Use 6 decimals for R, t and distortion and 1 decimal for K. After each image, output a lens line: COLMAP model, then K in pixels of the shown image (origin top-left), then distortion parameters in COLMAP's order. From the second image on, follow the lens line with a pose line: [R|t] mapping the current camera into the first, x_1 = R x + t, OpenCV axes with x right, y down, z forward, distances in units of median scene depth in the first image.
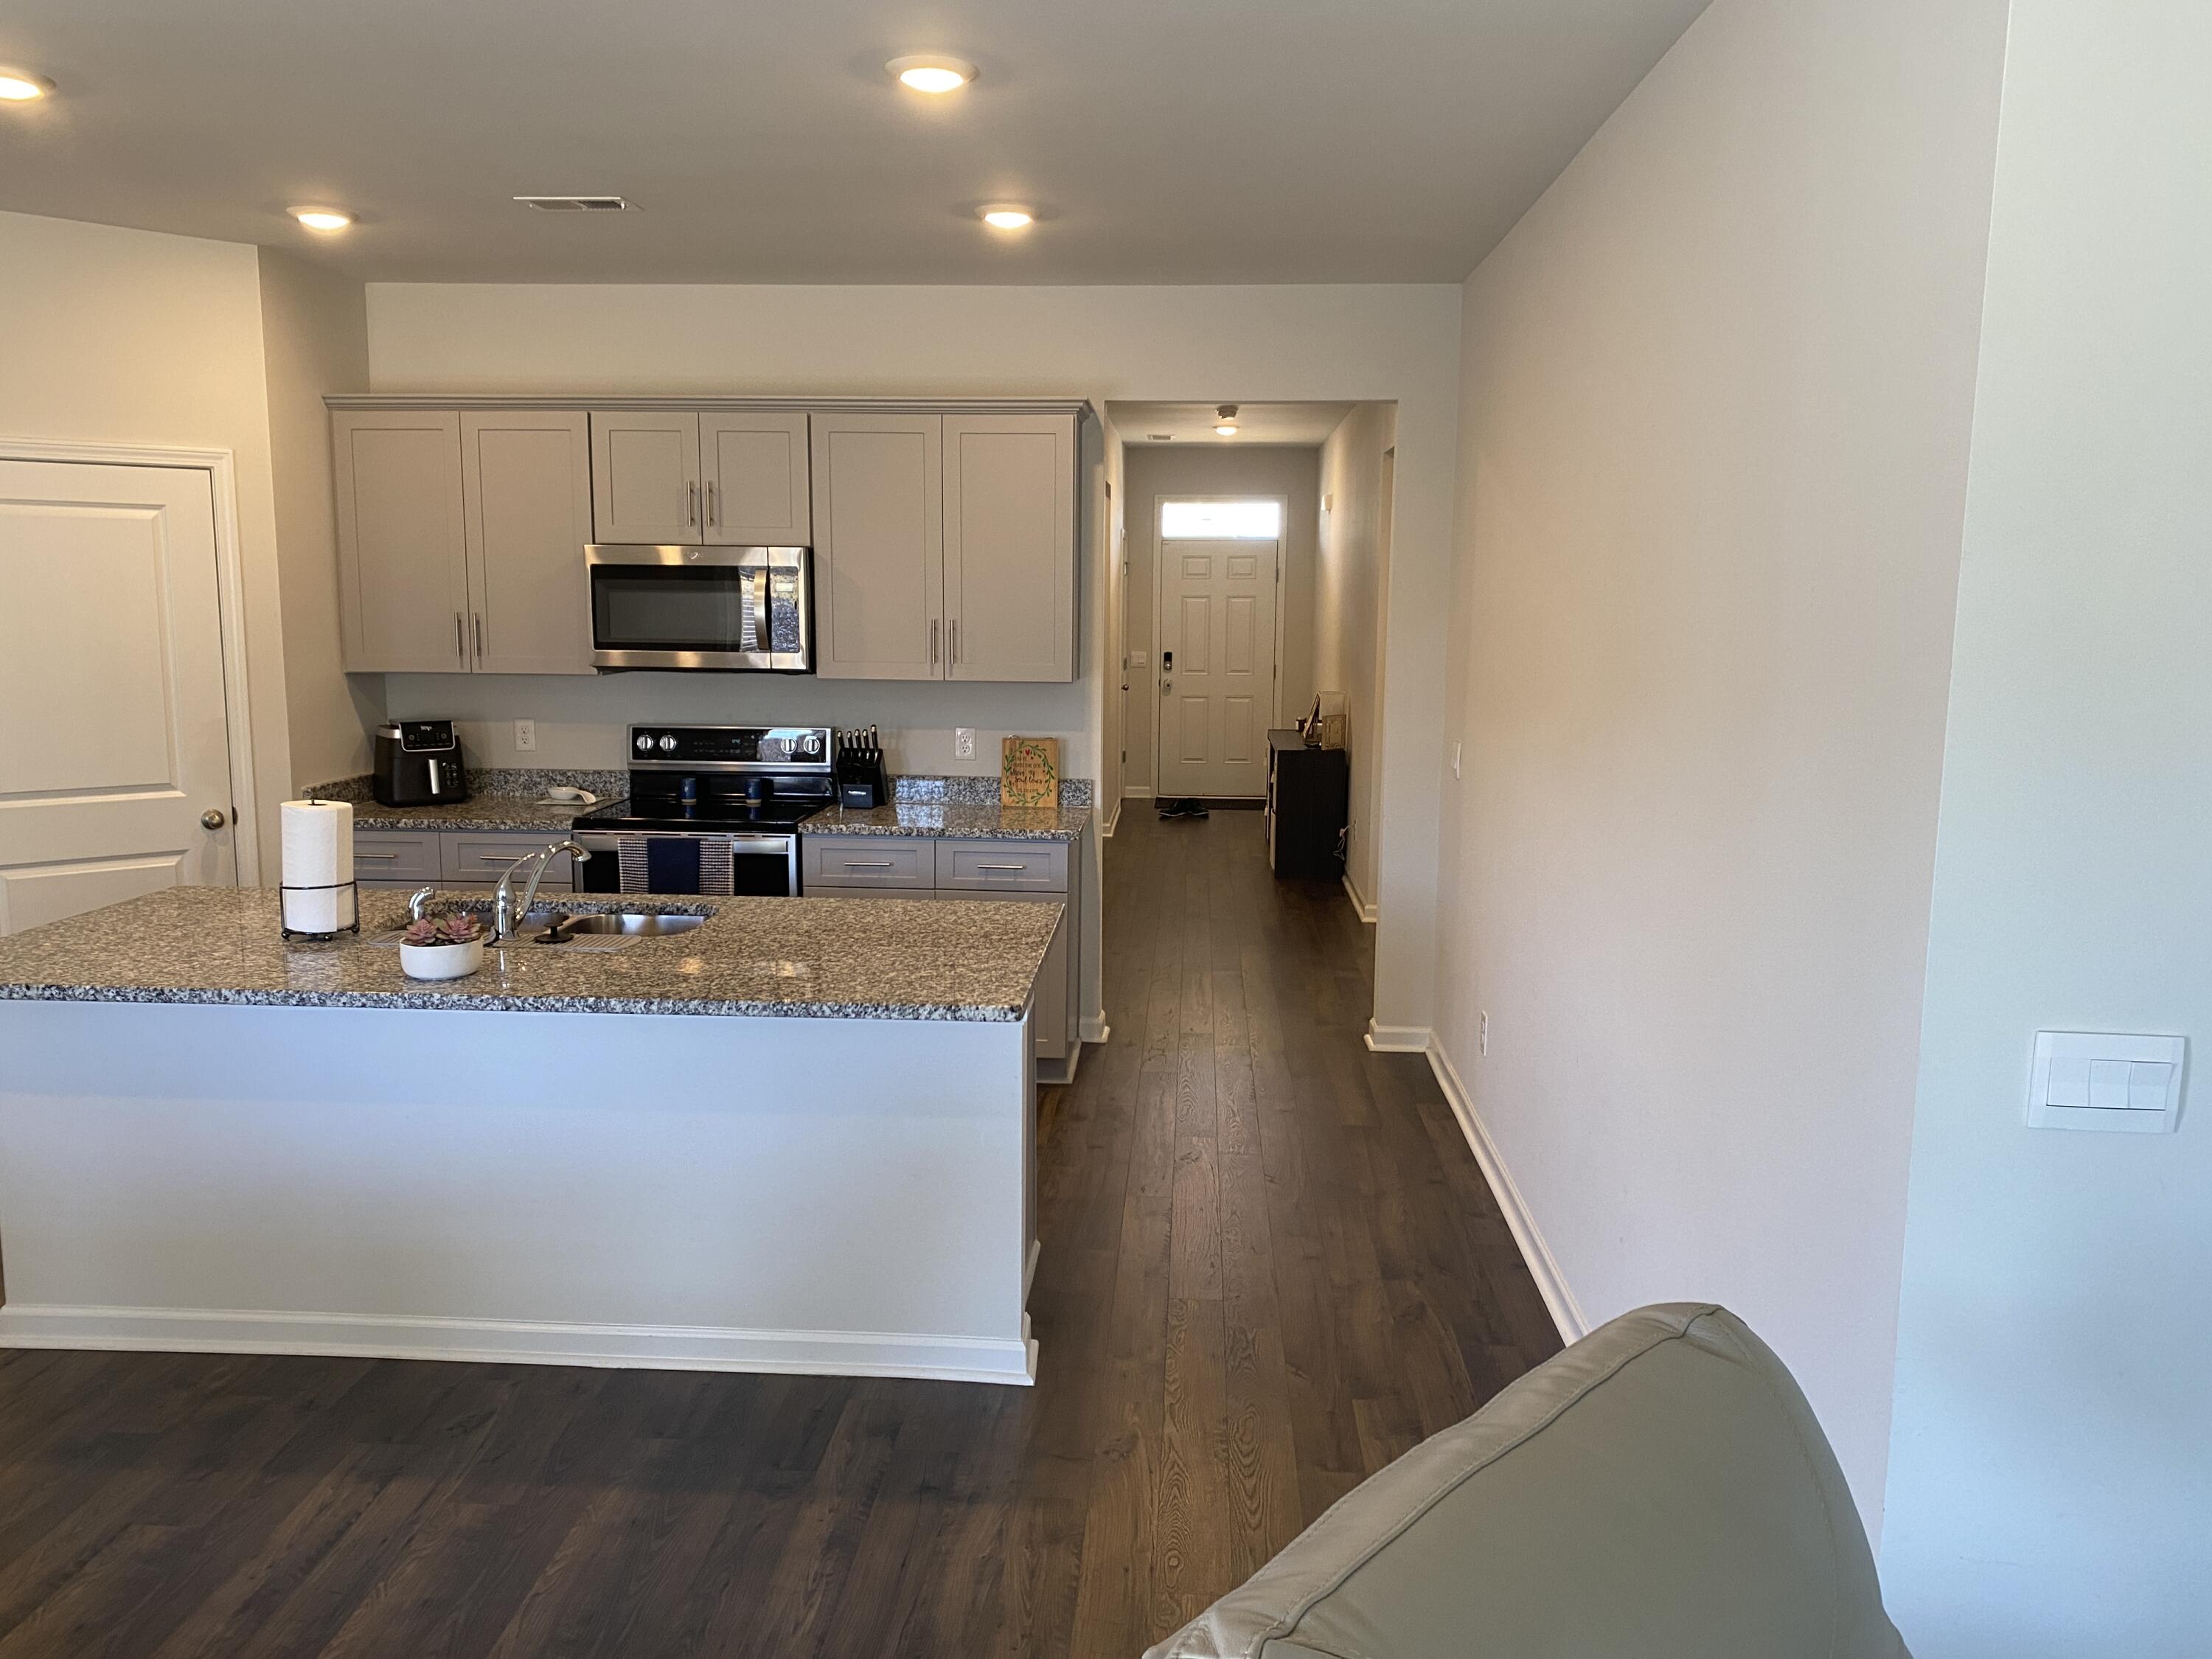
lens RADIAL K [[1683.1, 0, 1095.9], [0, 1683.1, 831.1], [0, 0, 1]] dist [0.029887, -0.058563]
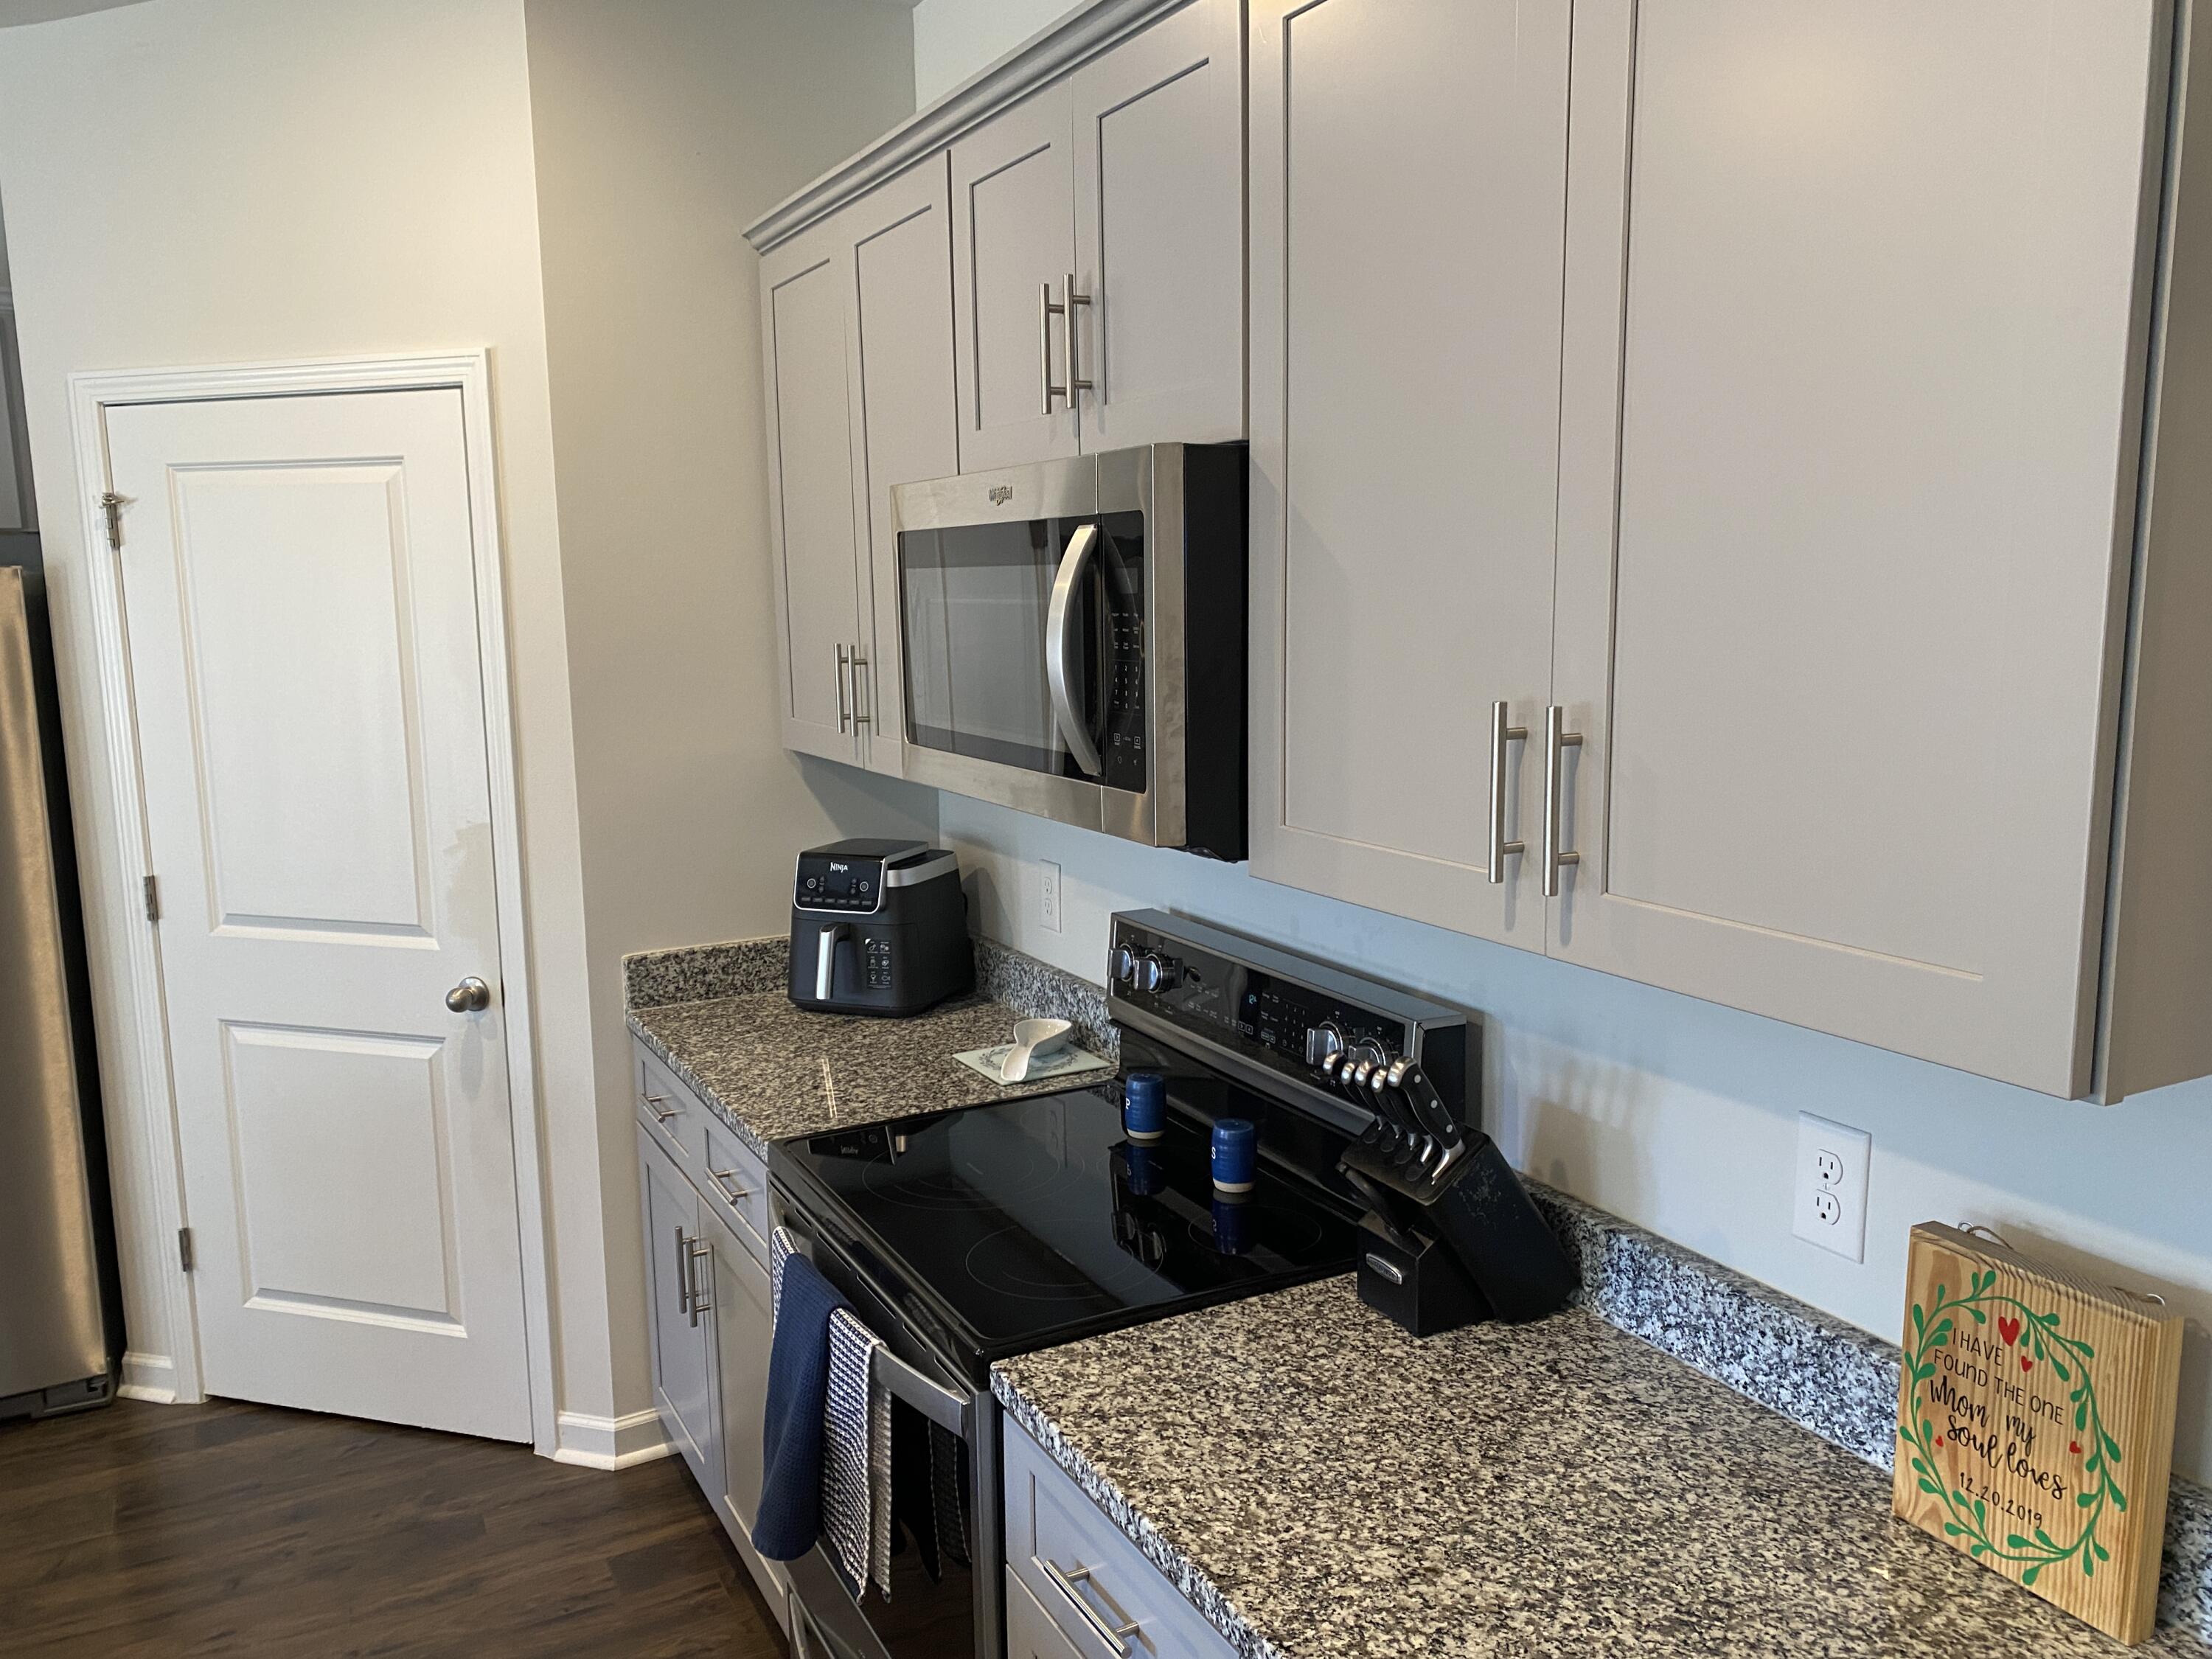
lens RADIAL K [[1635.7, 0, 1157.0], [0, 1635.7, 836.1], [0, 0, 1]] dist [0.037450, -0.056598]
pose [[0.540416, 0.110662, -0.834089, 0.070390], [-0.107517, 0.992269, 0.061987, -0.114701], [0.834500, 0.056180, 0.548136, 0.830716]]
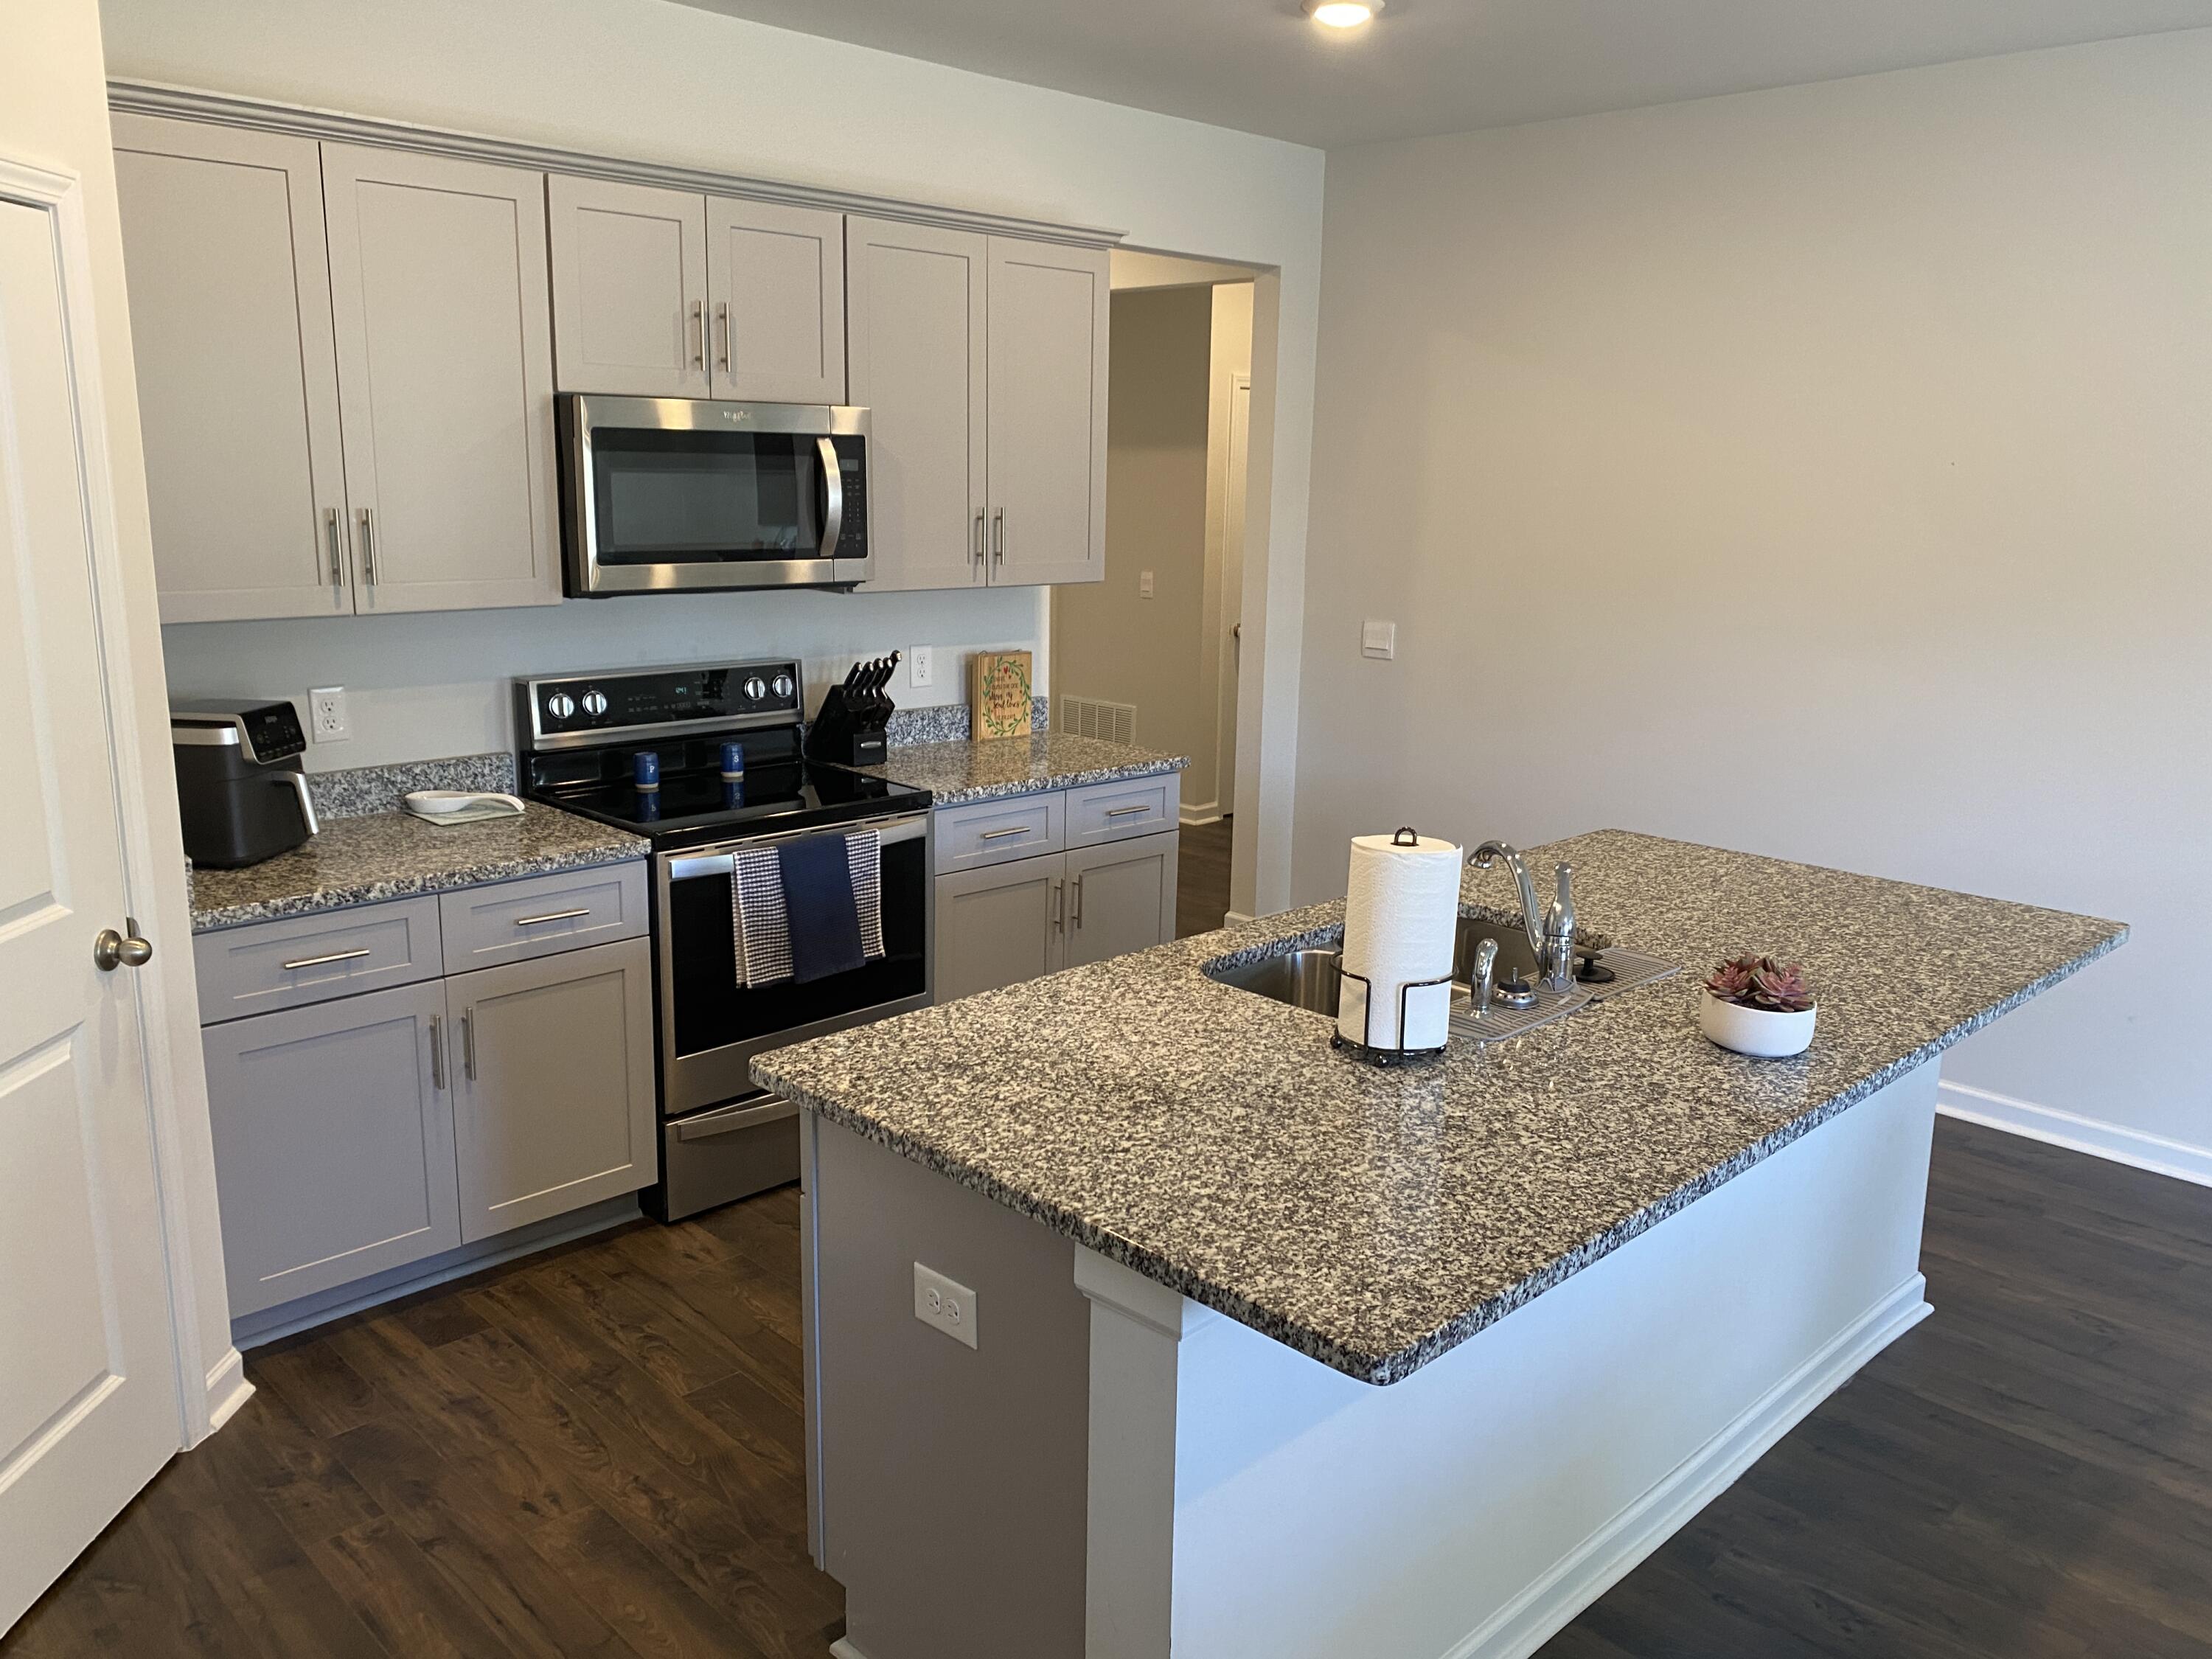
lens RADIAL K [[1683.1, 0, 1095.9], [0, 1683.1, 831.1], [0, 0, 1]] dist [0.029887, -0.058563]
pose [[0.673358, -0.155088, 0.722867, -0.638668], [0.093796, 0.987770, 0.124549, -0.070309], [-0.733342, -0.016064, 0.679670, 0.434097]]
